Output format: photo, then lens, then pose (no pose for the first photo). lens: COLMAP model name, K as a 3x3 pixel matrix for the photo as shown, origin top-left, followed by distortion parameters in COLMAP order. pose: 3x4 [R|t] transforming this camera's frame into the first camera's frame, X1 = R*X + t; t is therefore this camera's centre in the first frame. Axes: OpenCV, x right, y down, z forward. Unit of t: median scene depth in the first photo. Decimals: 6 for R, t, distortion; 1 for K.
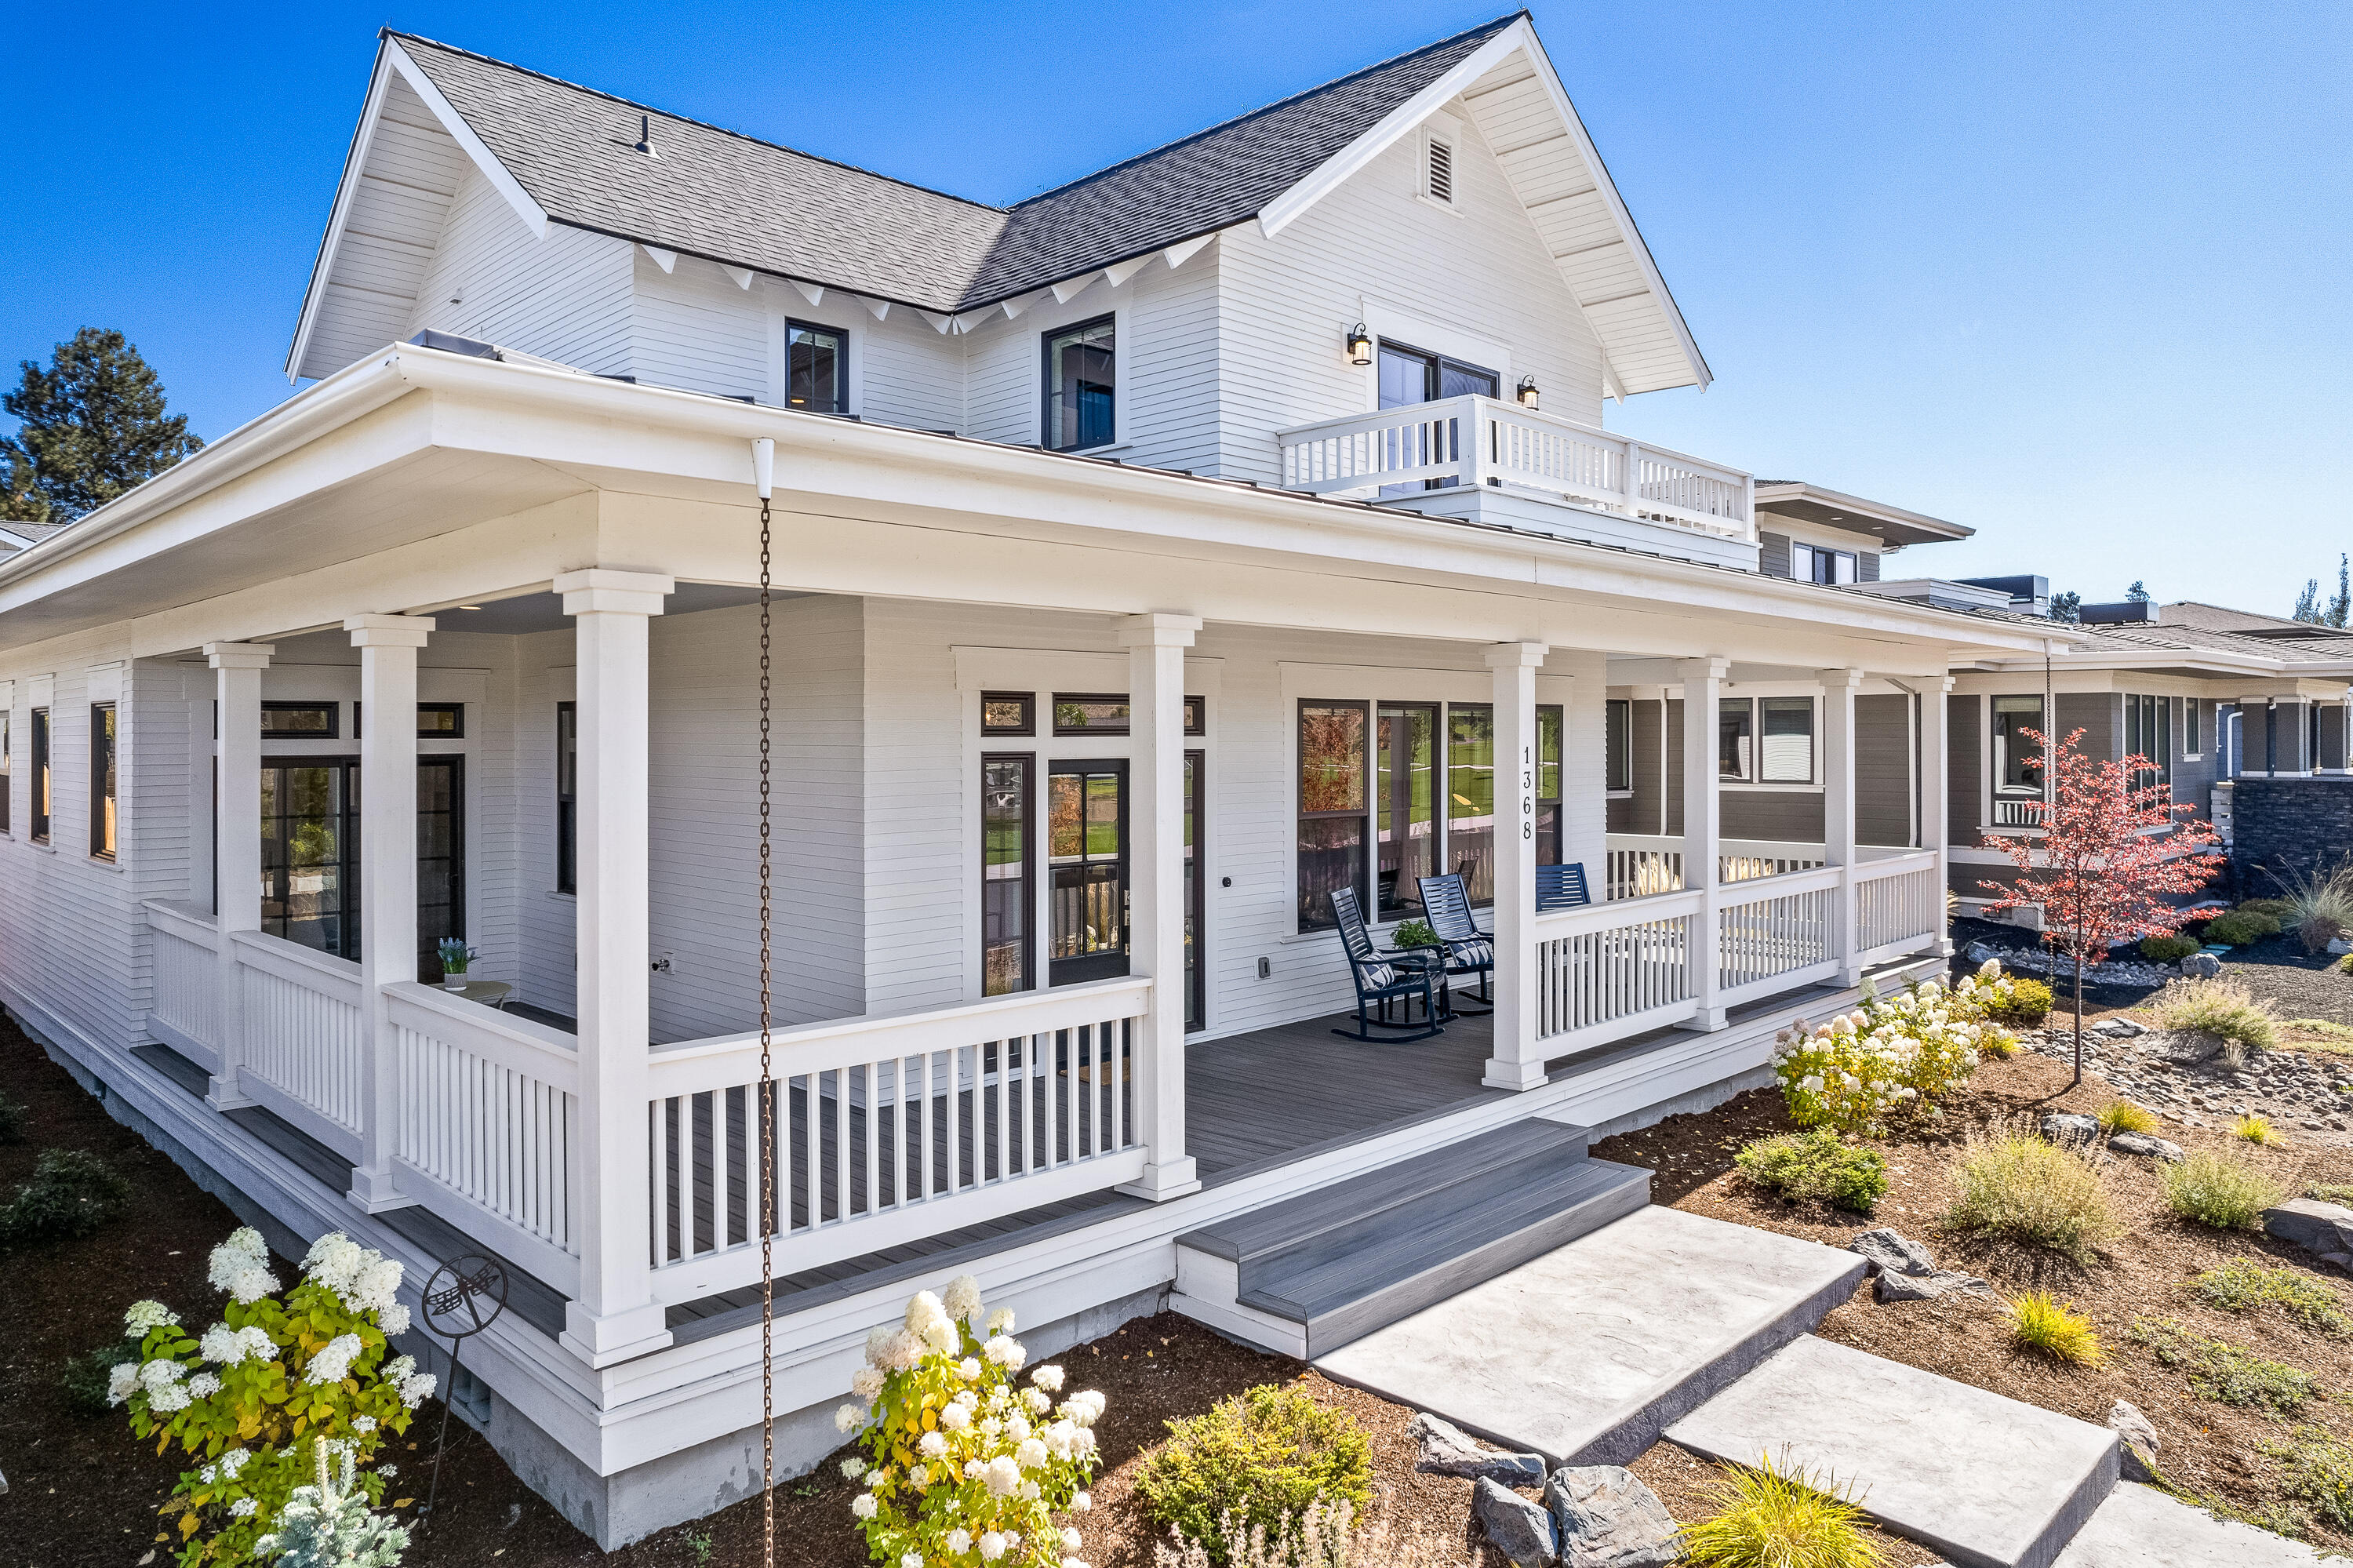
lens RADIAL K [[1497.5, 0, 1170.1], [0, 1497.5, 738.8], [0, 0, 1]] dist [-0.017790, 0.002541]
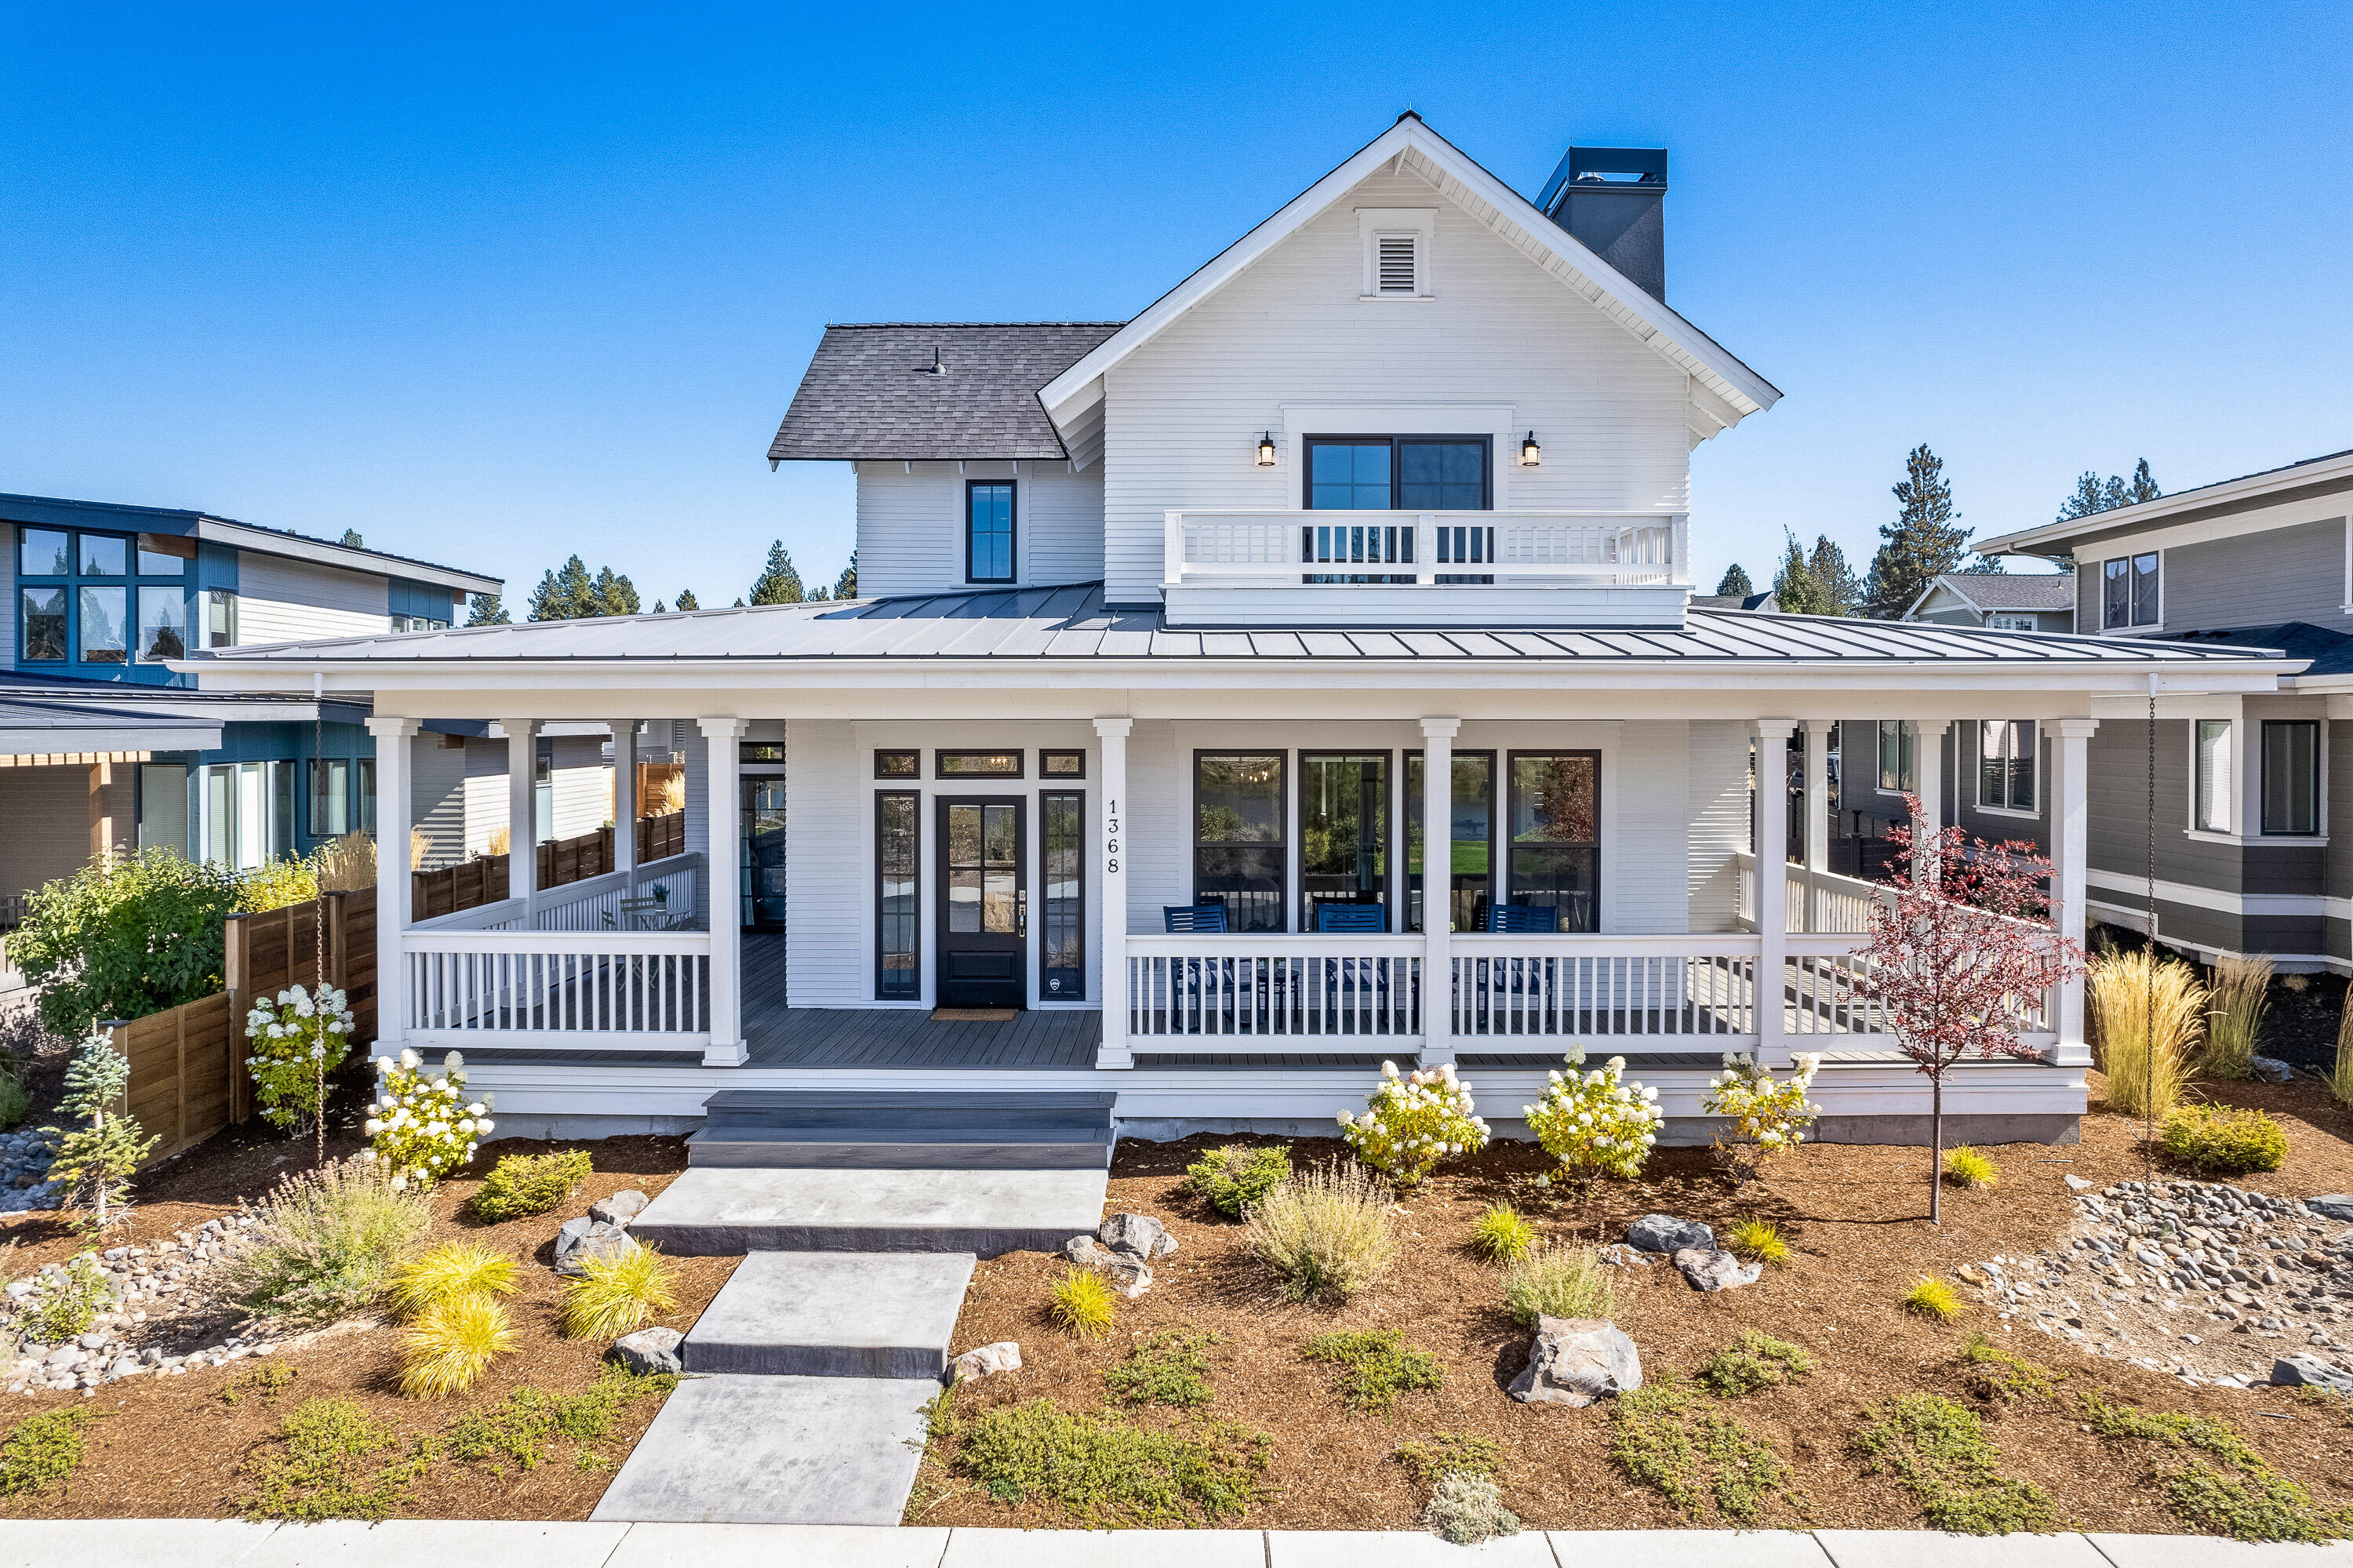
lens RADIAL K [[1509.4, 0, 1175.7], [0, 1509.4, 746.3], [0, 0, 1]] dist [-0.008238, 0.000676]
pose [[0.702826, 0.016926, -0.711160, 1.147854], [-0.004884, 0.999808, 0.018970, -0.063438], [0.711345, -0.009859, 0.702774, 0.135935]]
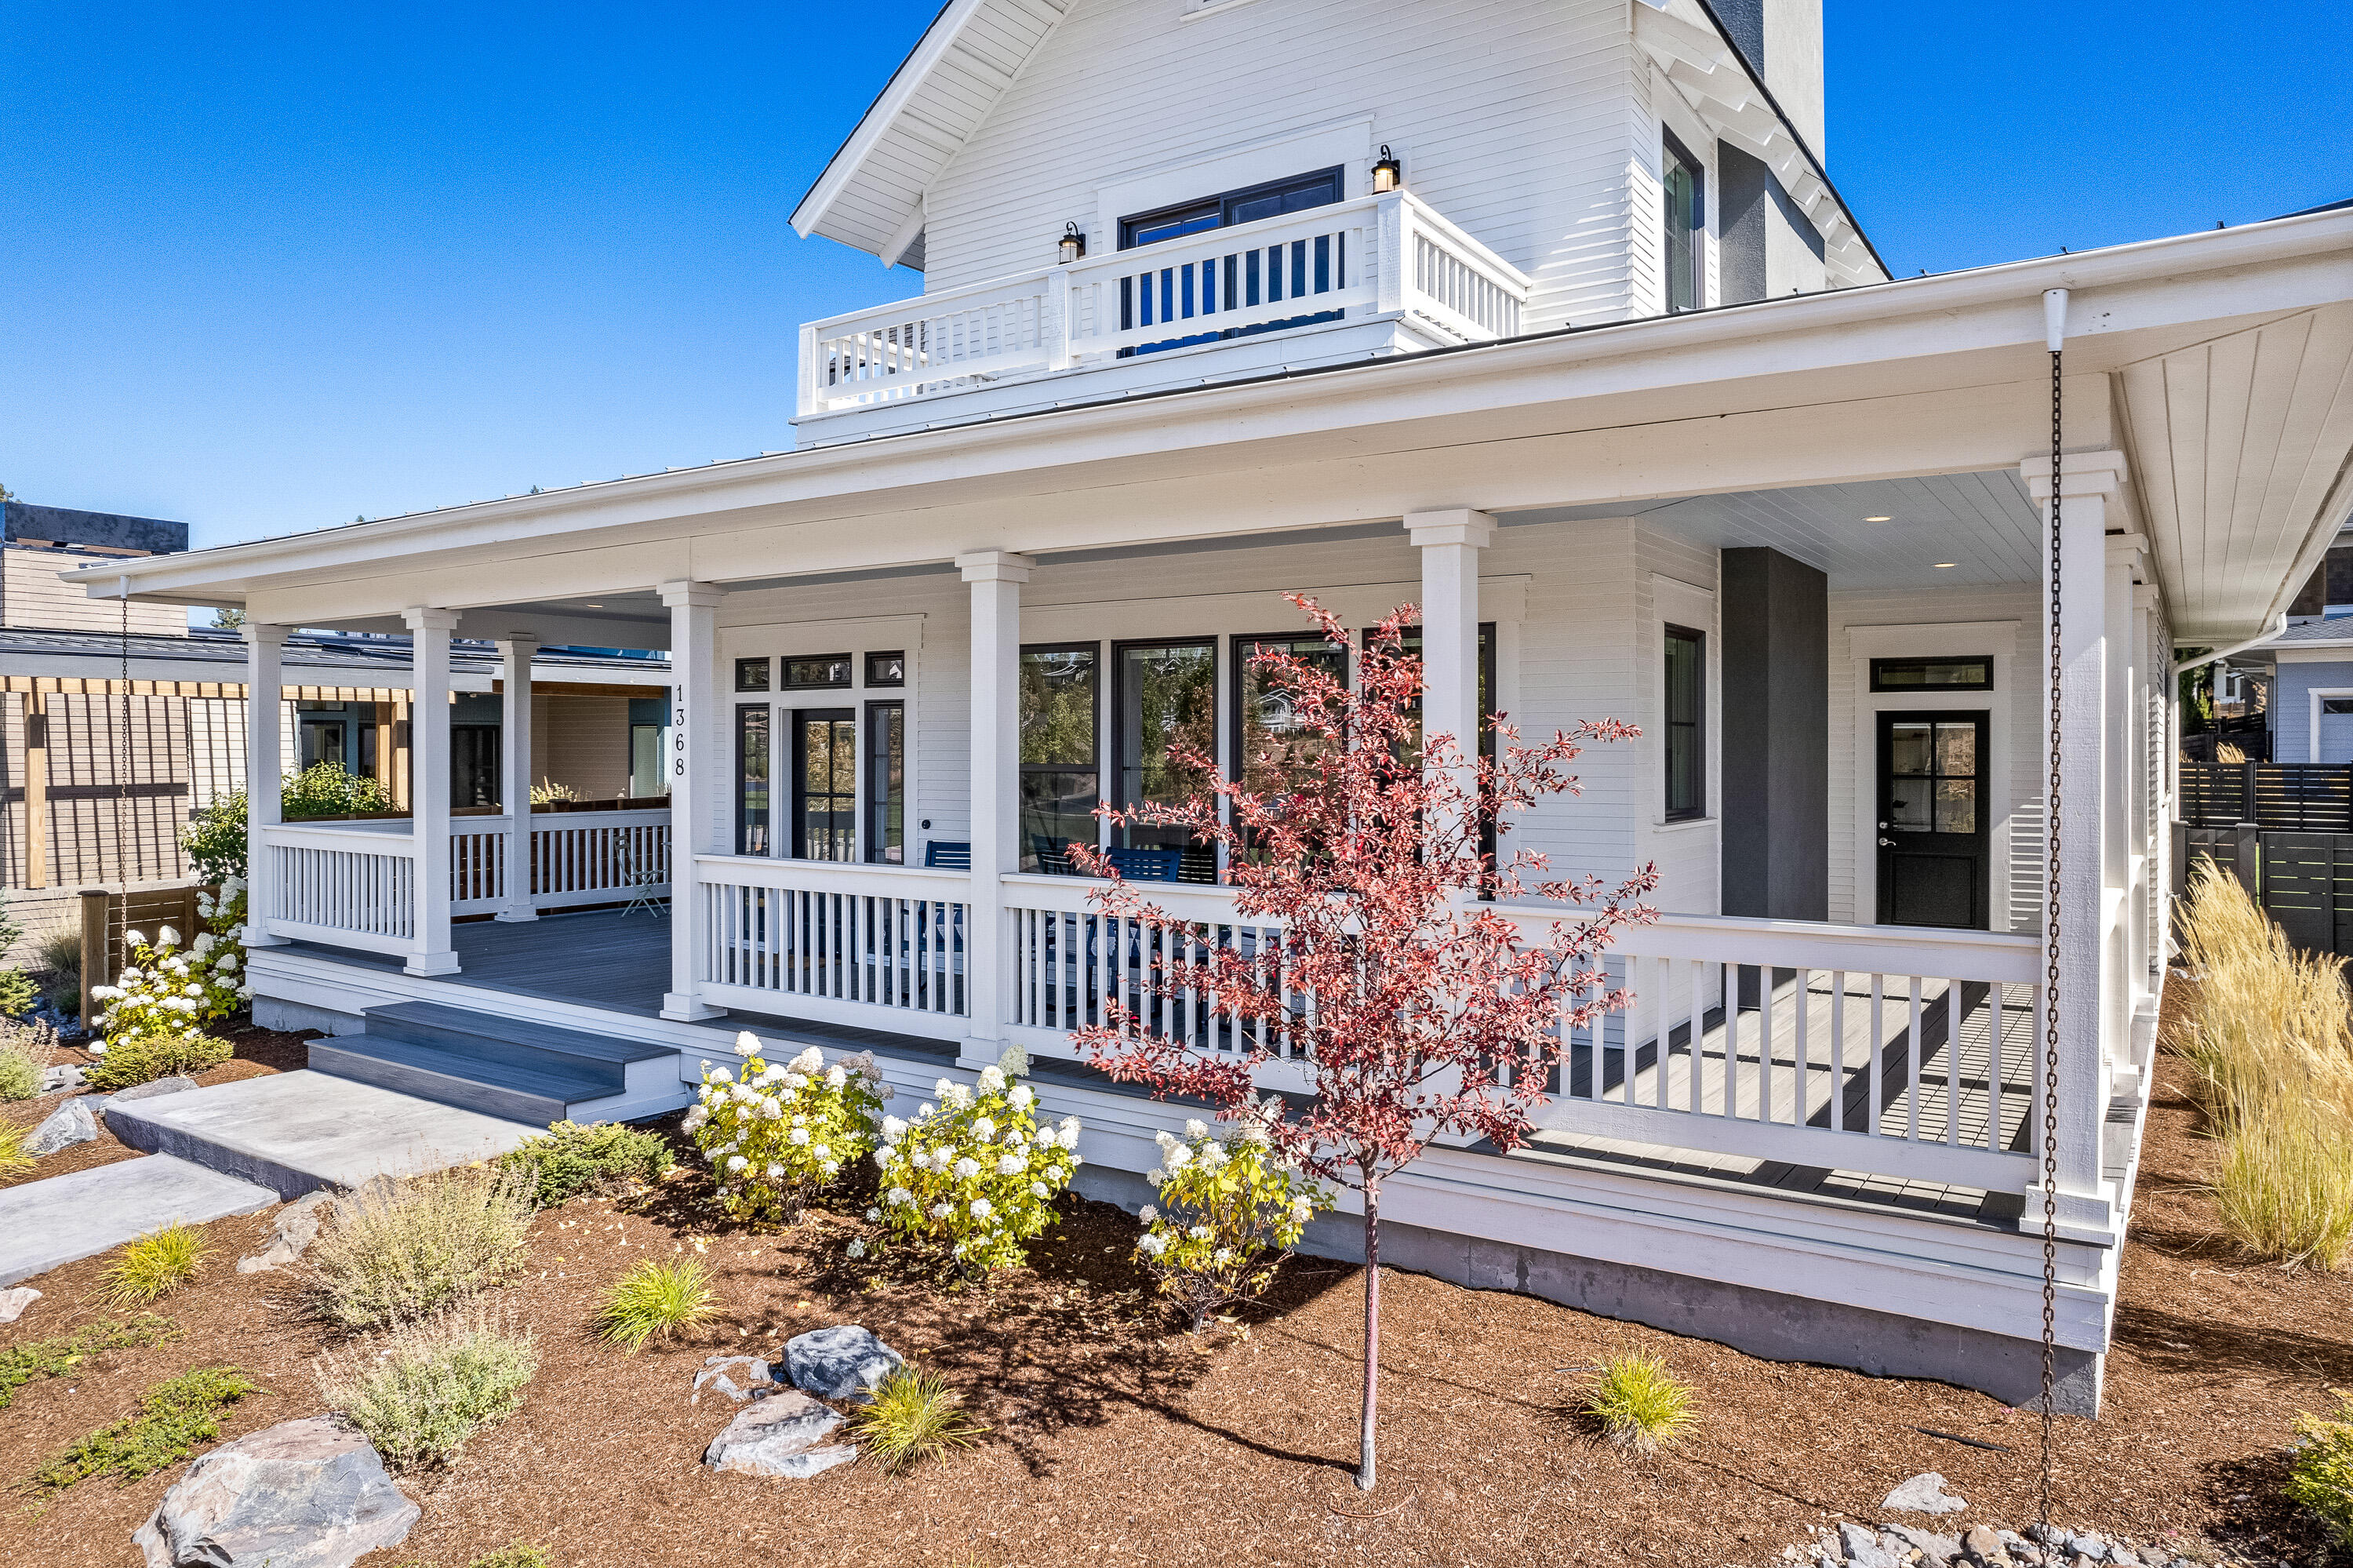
lens RADIAL K [[1497.5, 0, 1170.1], [0, 1497.5, 738.8], [0, 0, 1]] dist [-0.017790, 0.002541]
pose [[0.179402, 0.001336, -0.983775, 1.262453], [-0.002120, 0.999997, 0.000972, 0.038428], [0.983774, 0.001912, 0.179404, 1.114560]]
